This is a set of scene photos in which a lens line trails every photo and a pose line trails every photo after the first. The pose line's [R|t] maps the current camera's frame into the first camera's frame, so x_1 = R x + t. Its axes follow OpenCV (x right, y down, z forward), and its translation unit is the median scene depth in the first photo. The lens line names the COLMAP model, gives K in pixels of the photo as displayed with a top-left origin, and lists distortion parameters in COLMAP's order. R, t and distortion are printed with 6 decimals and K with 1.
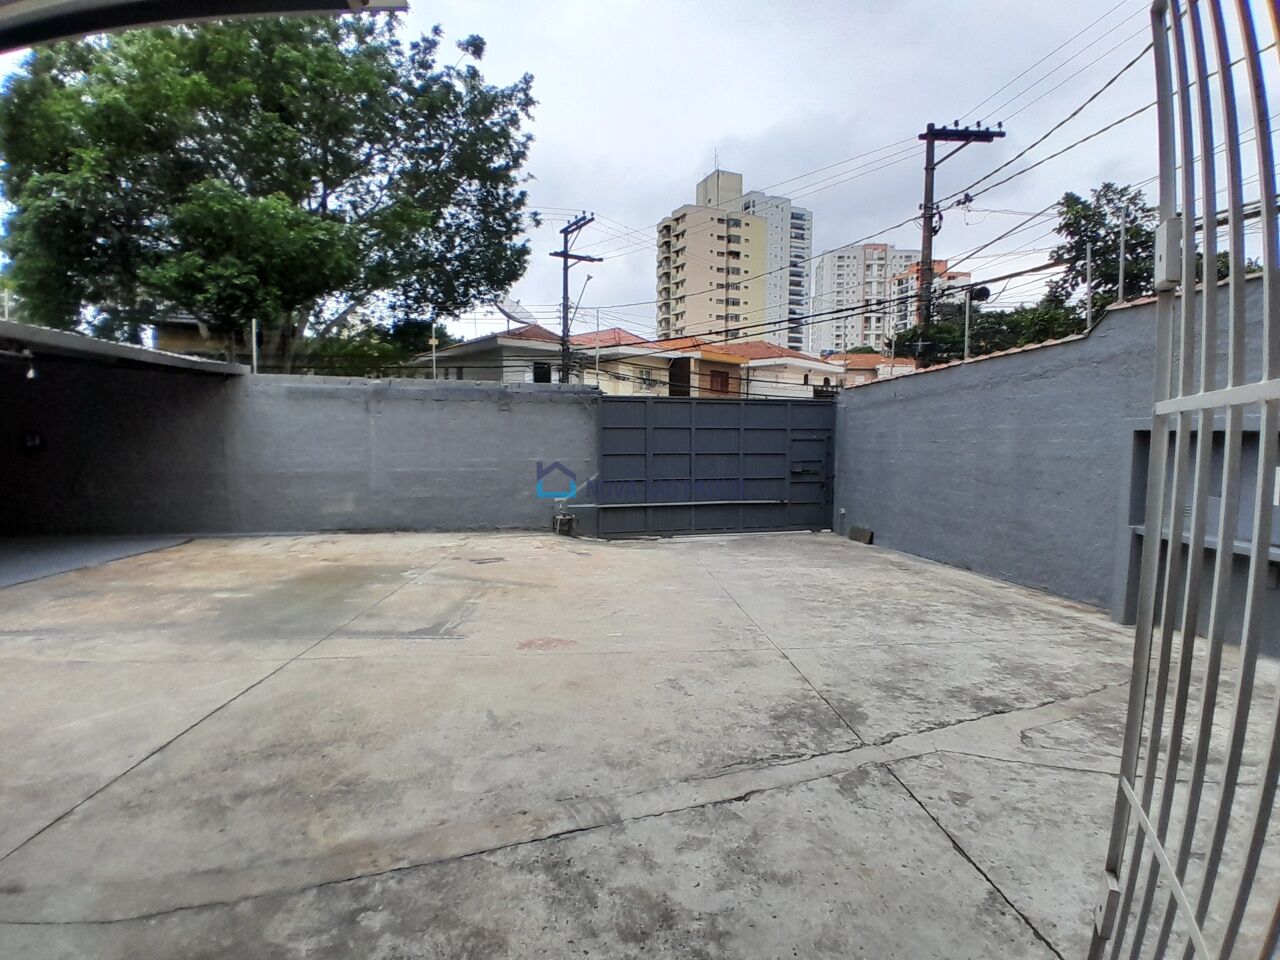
lens RADIAL K [[630.2, 0, 629.6], [0, 630.2, 487.1], [0, 0, 1]] dist [-0.041486, -0.015493]
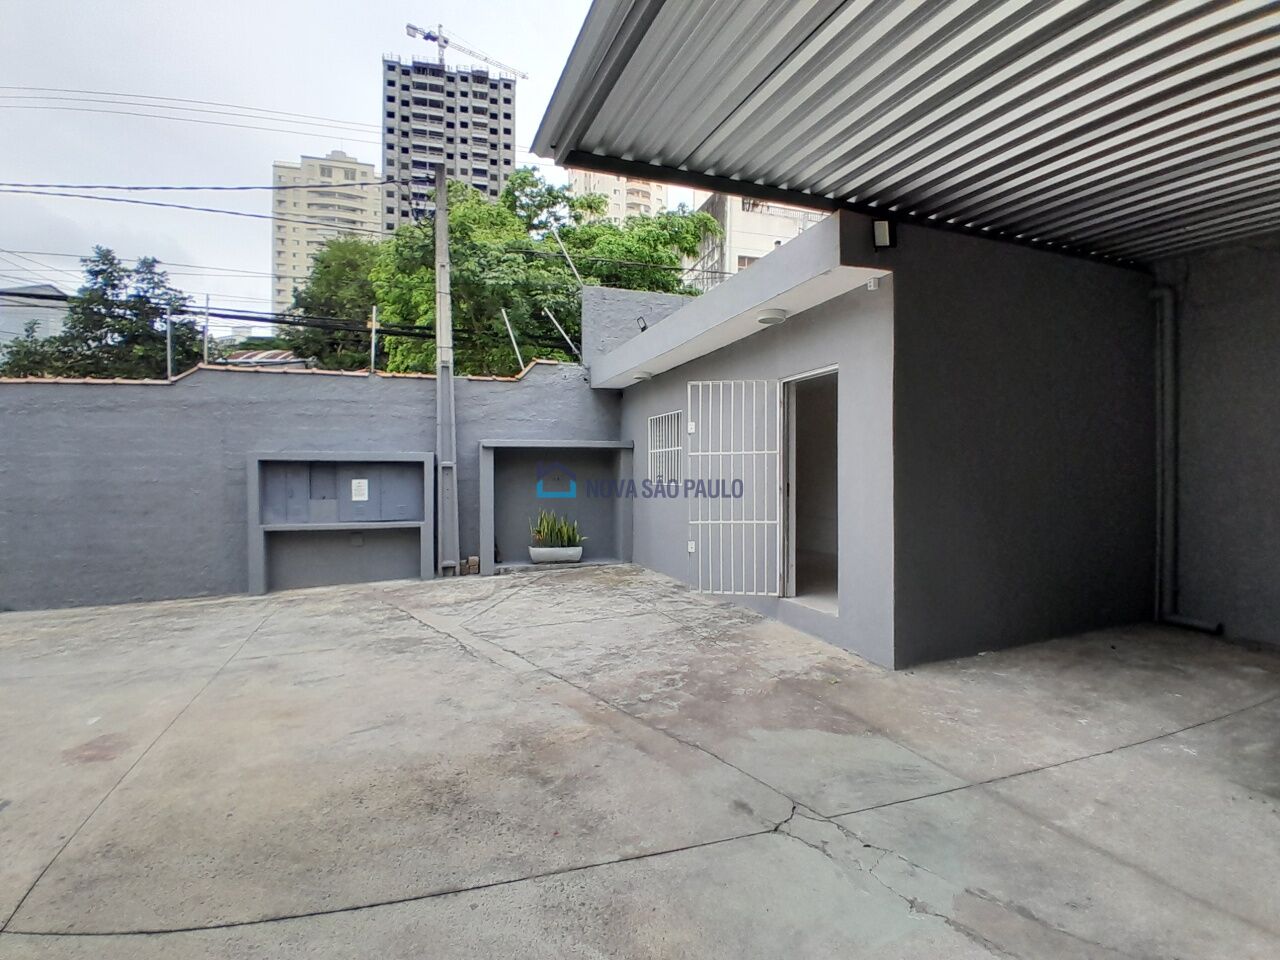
lens RADIAL K [[630.2, 0, 629.1], [0, 630.2, 479.7], [0, 0, 1]] dist [-0.041486, -0.015493]
pose [[-0.246456, -0.004020, 0.969146, -1.683413], [0.076122, 0.996822, 0.023493, -0.029091], [-0.966160, 0.079564, -0.245367, 1.060470]]
